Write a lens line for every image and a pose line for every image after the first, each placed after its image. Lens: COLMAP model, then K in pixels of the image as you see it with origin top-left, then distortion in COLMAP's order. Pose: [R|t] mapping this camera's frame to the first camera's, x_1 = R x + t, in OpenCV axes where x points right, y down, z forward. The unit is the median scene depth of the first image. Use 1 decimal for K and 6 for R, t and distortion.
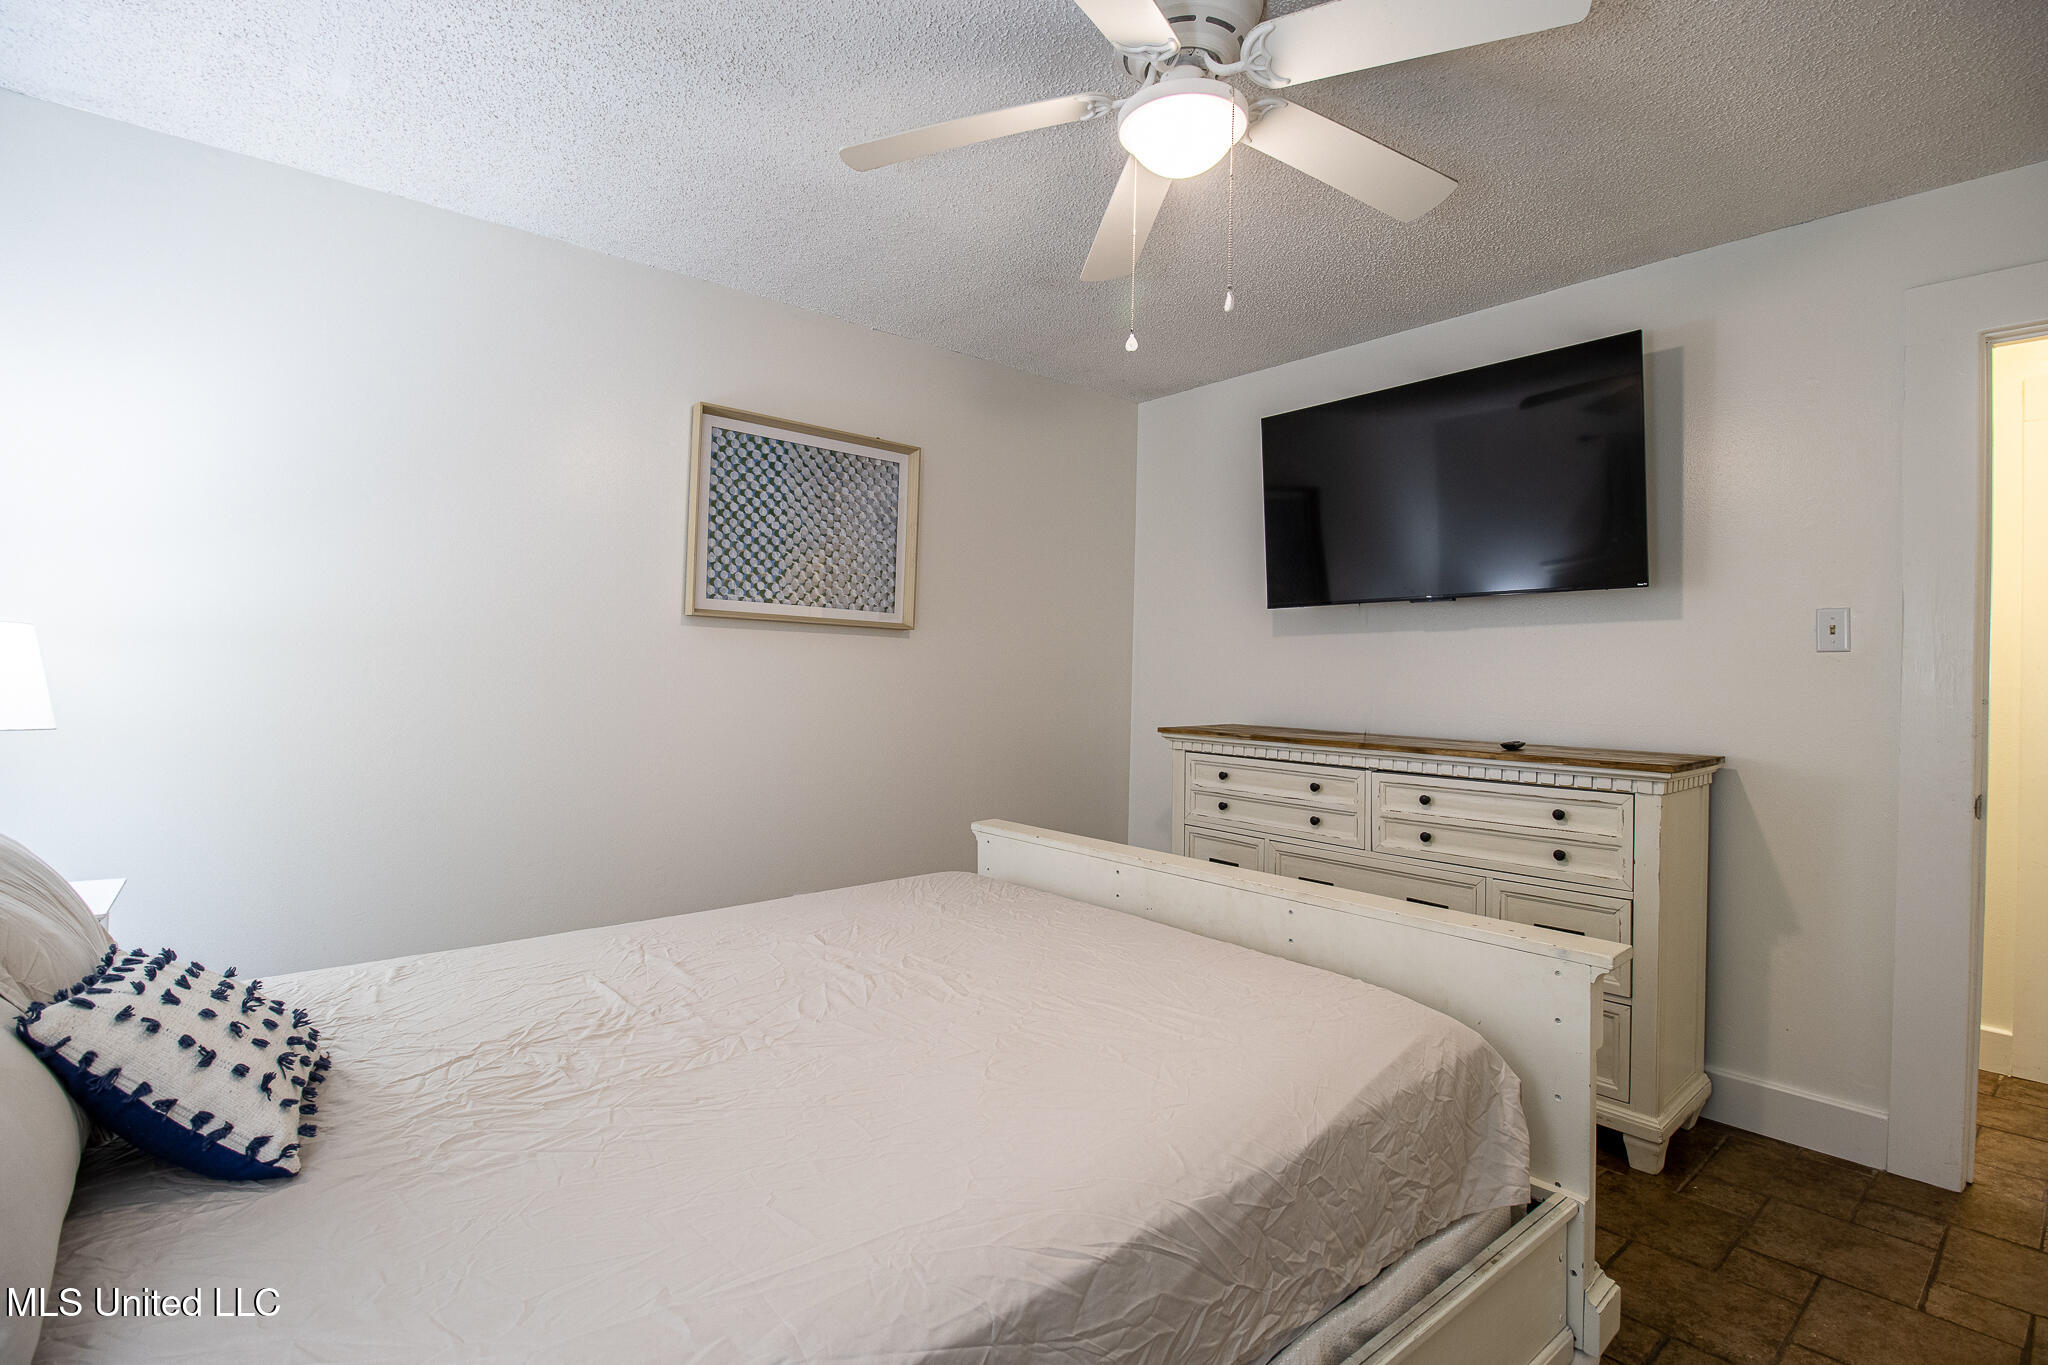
lens RADIAL K [[965.7, 0, 1023.4], [0, 965.7, 669.1], [0, 0, 1]] dist [0.001243, 0.000098]
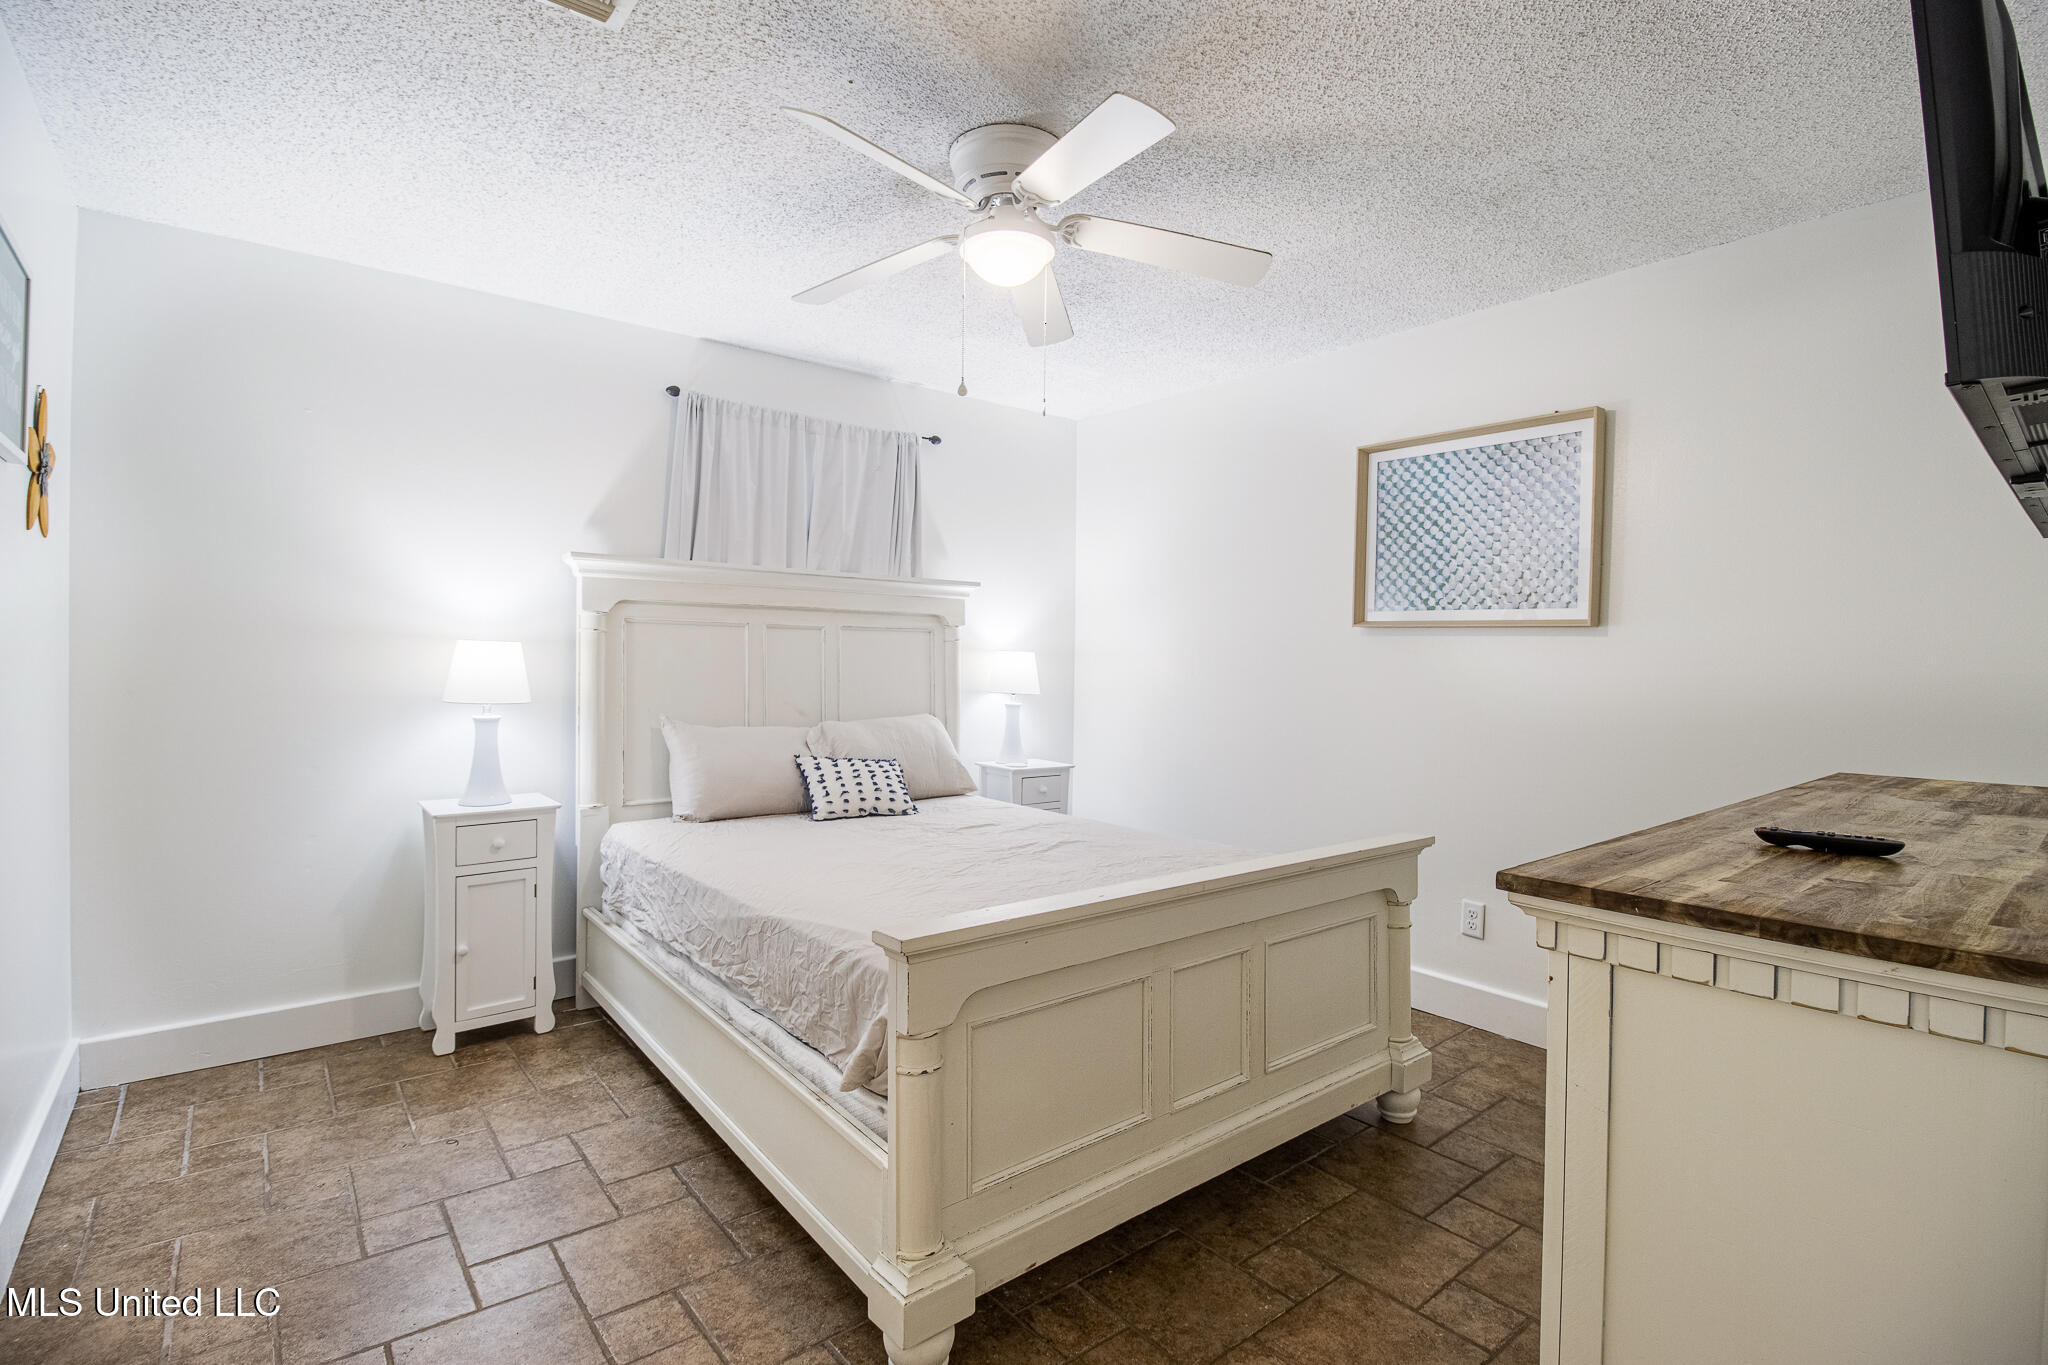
lens RADIAL K [[965.7, 0, 1024.4], [0, 965.7, 681.1], [0, 0, 1]] dist [0.001243, 0.000098]
pose [[-0.004586, -0.005963, -0.999972, 0.791916], [-0.019065, 0.999801, -0.005874, 0.023448], [0.999808, 0.019038, -0.004699, 0.563028]]
